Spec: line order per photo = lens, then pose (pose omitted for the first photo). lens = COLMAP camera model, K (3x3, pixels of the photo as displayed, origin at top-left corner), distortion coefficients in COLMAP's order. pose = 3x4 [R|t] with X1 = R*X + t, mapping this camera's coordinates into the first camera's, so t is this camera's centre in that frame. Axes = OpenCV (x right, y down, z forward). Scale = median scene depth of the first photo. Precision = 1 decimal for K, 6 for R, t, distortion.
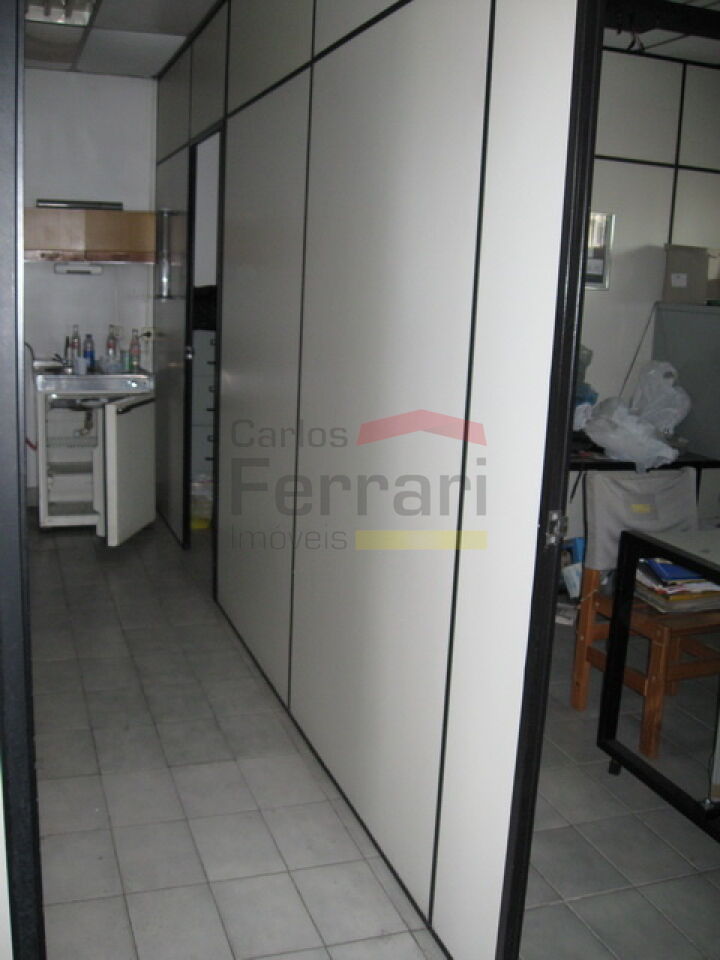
lens RADIAL K [[982.7, 0, 360.0], [0, 982.7, 480.0], [0, 0, 1]] dist [-0.125120, 0.039451]
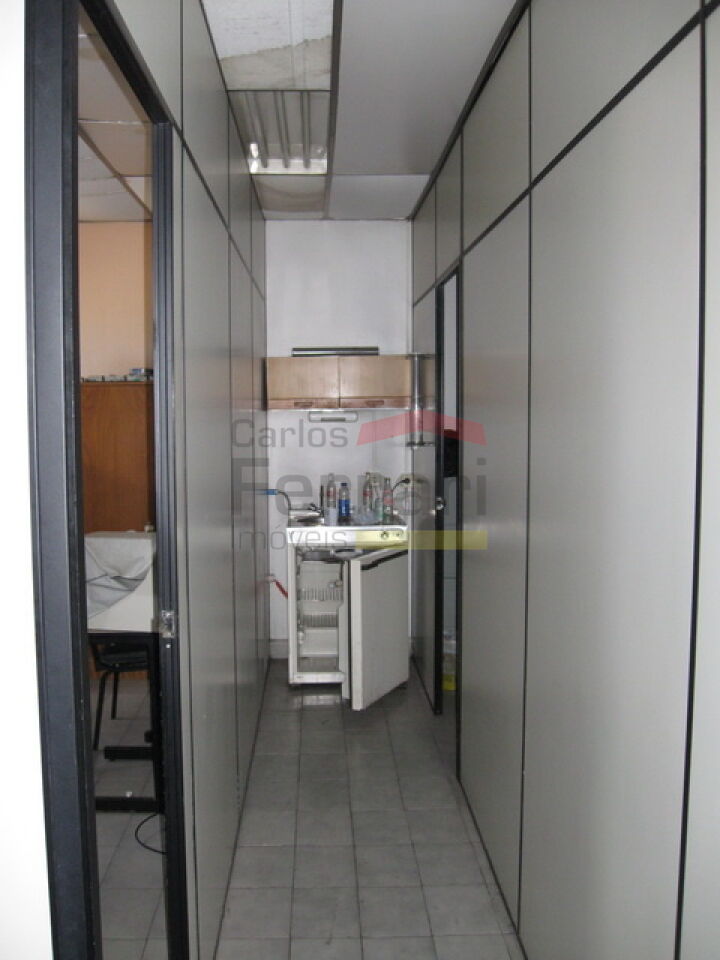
lens RADIAL K [[973.6, 0, 360.0], [0, 973.6, 480.0], [0, 0, 1]] dist [-0.124543, 0.055782]
pose [[0.950118, -0.022444, -0.311083, 0.040390], [-0.016915, 0.992232, -0.123247, -0.034479], [0.311432, 0.122361, 0.942358, 0.091389]]
